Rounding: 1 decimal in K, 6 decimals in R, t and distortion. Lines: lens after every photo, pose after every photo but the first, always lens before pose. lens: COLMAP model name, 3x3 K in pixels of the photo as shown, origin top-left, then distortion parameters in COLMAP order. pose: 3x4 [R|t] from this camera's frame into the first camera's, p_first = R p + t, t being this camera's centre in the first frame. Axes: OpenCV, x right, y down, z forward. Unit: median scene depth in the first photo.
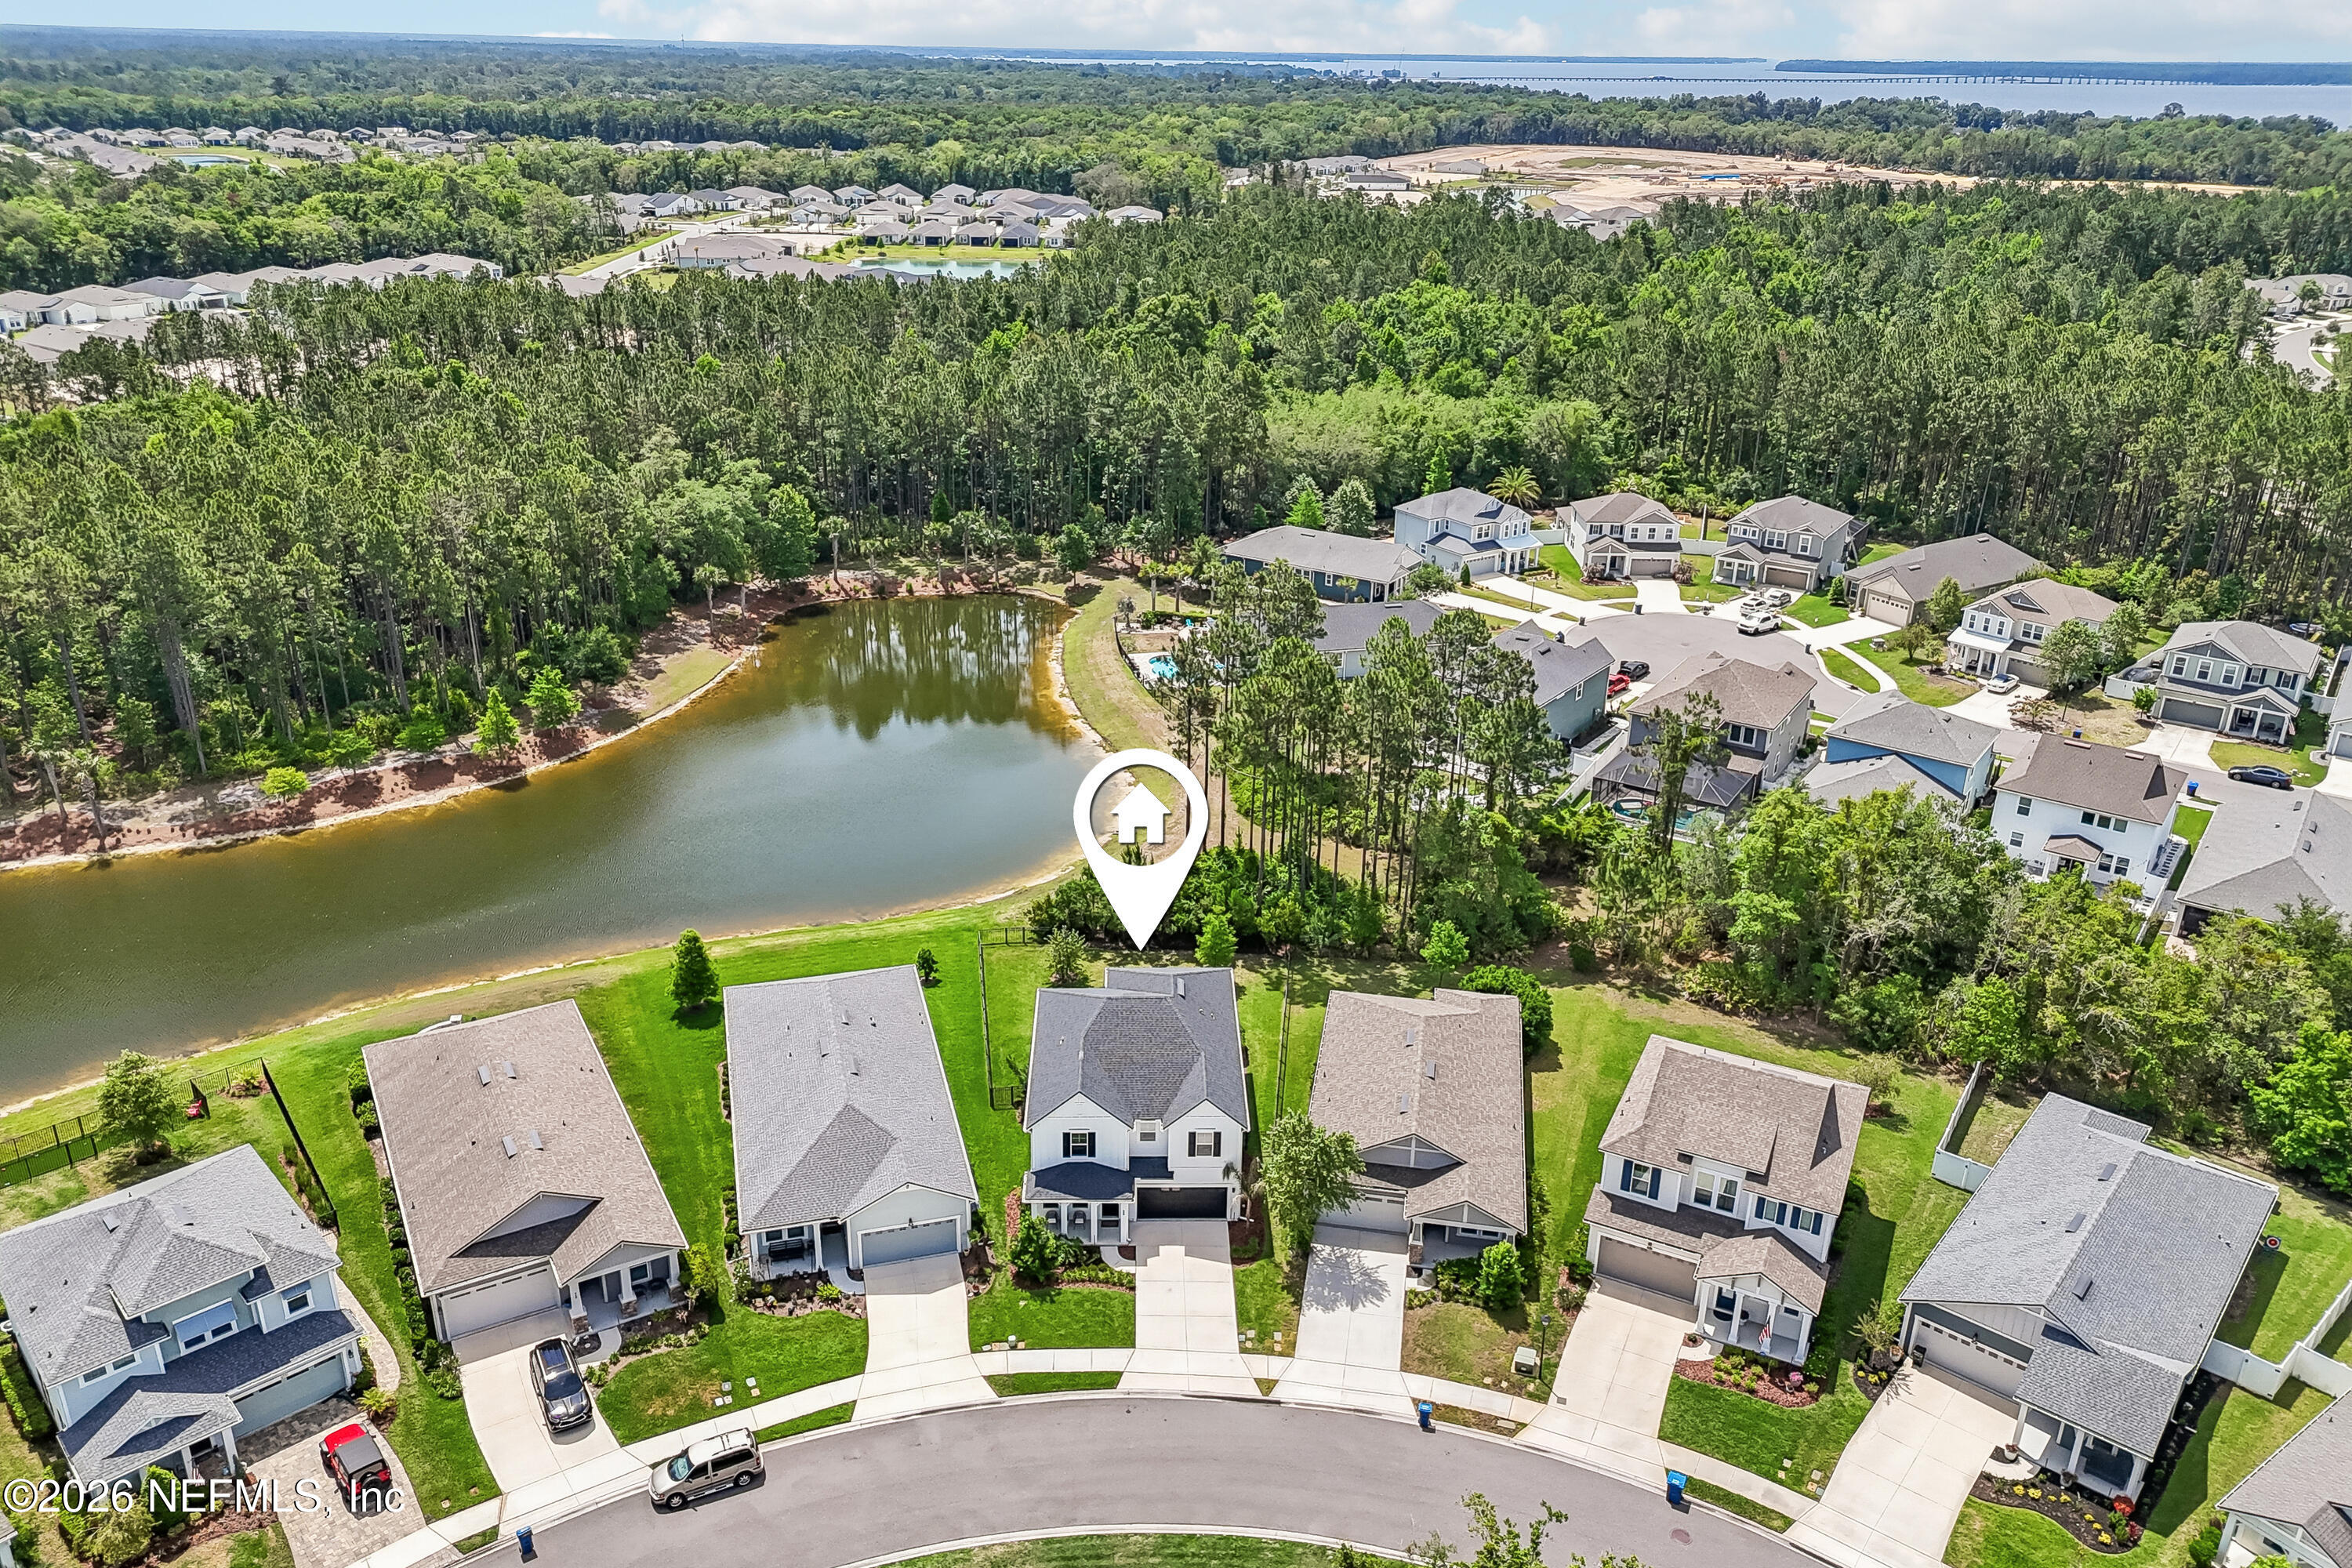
lens RADIAL K [[1713.4, 0, 1170.1], [0, 1713.4, 795.9], [0, 0, 1]] dist [0.058210, -0.049404]
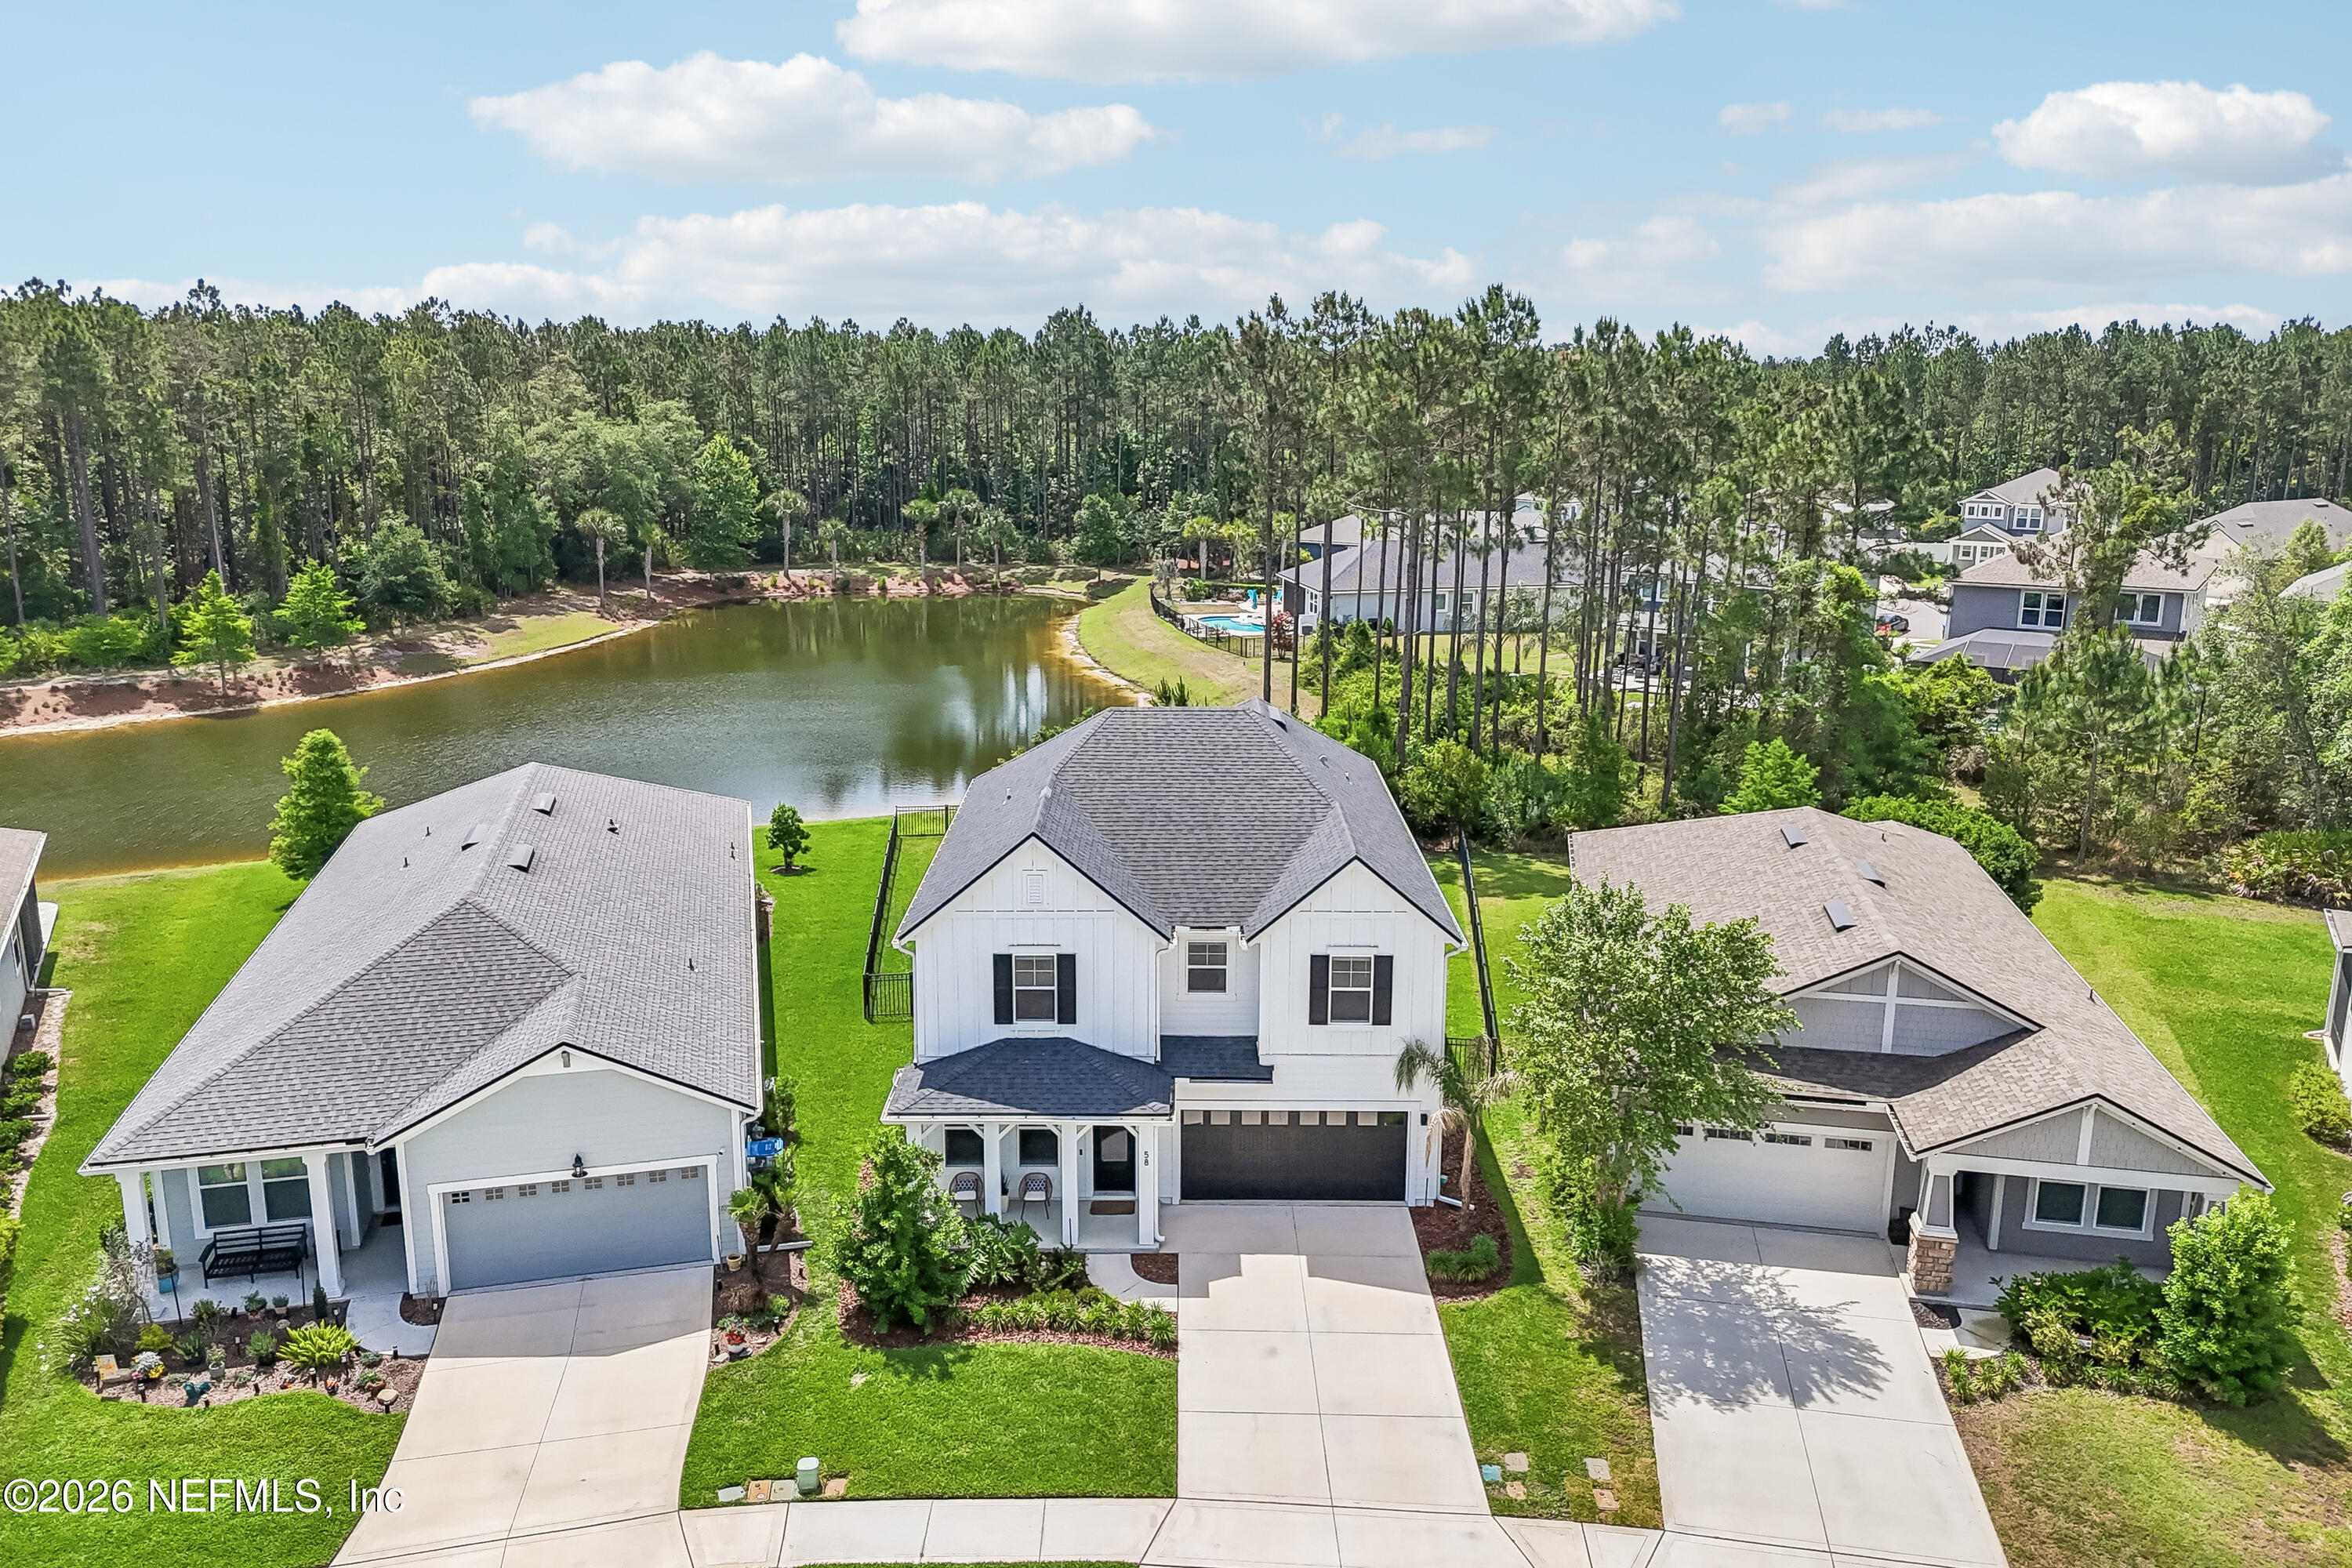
lens RADIAL K [[1713.4, 0, 1170.1], [0, 1713.4, 795.9], [0, 0, 1]] dist [0.058210, -0.049404]
pose [[0.999662, -0.004149, -0.025677, -0.011262], [-0.000302, 0.985275, -0.170977, 0.226775], [0.026009, 0.170927, 0.984940, 0.602349]]
